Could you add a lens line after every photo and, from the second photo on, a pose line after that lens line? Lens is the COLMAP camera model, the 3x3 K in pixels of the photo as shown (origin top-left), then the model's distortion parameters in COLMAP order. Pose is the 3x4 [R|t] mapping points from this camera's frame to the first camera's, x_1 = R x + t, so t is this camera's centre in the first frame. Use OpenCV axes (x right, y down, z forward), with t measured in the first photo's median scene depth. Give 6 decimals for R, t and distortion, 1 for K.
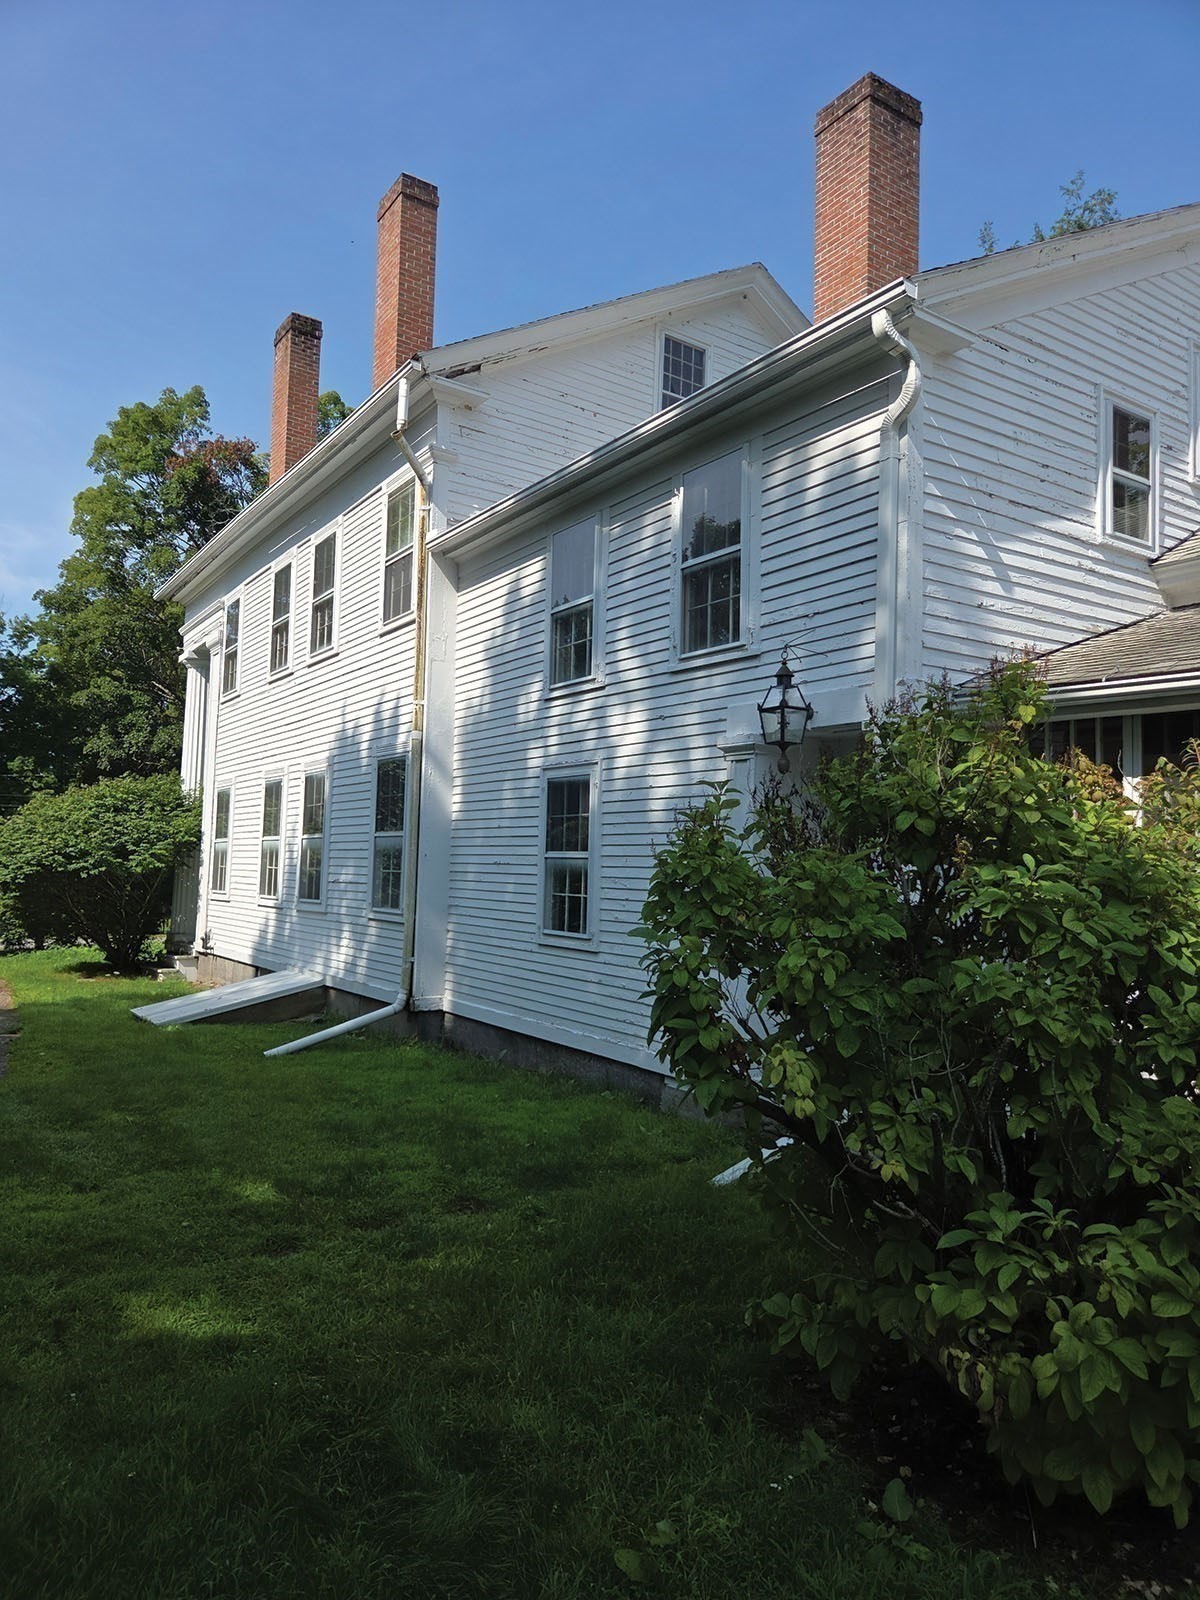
lens RADIAL K [[1071.6, 0, 591.0], [0, 1071.6, 798.2], [0, 0, 1]] dist [0.040836, -0.027008]
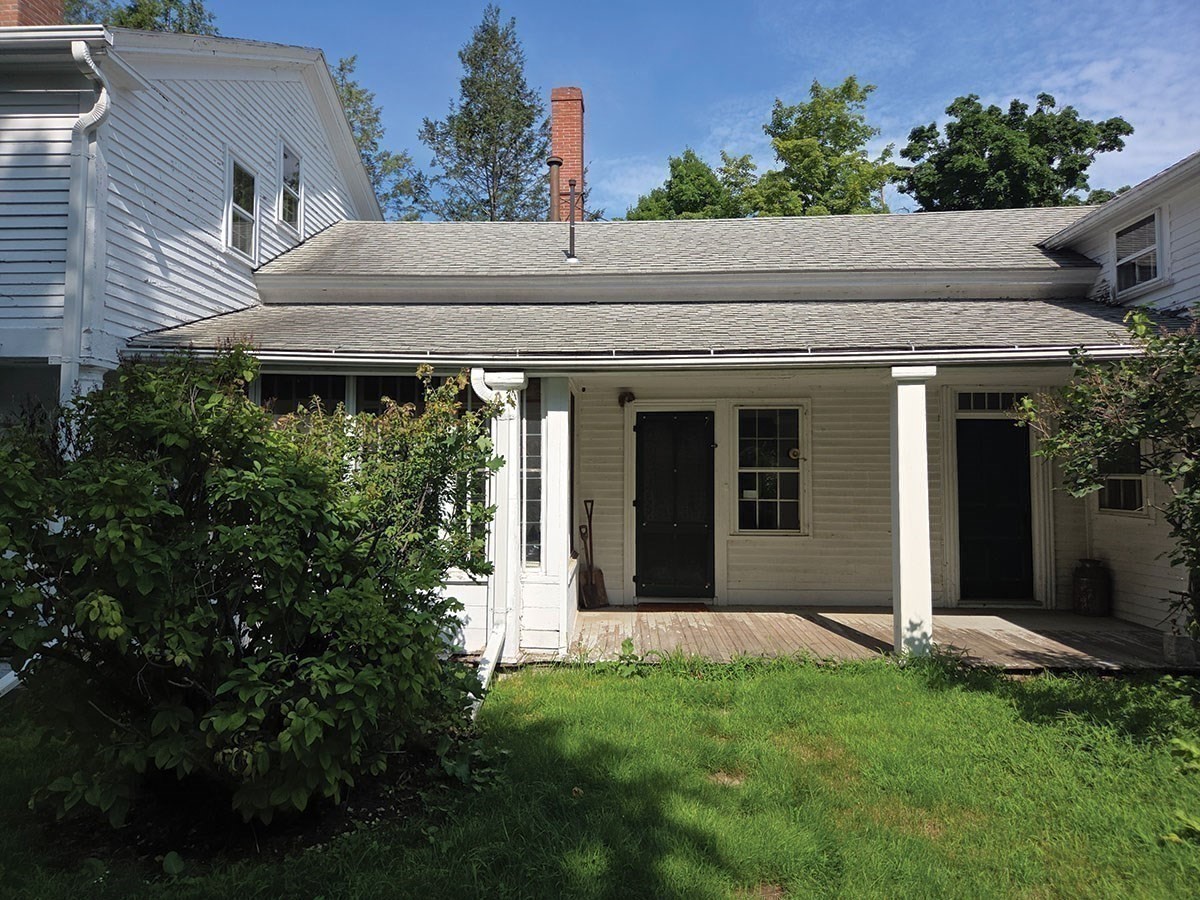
lens RADIAL K [[803.7, 0, 599.7], [0, 803.7, 446.4], [0, 0, 1]] dist [0.040836, -0.027008]
pose [[0.580106, 0.015573, 0.814392, -0.238329], [-0.040642, 0.999125, 0.009845, -0.004213], [-0.813526, -0.038810, 0.580231, -0.130465]]
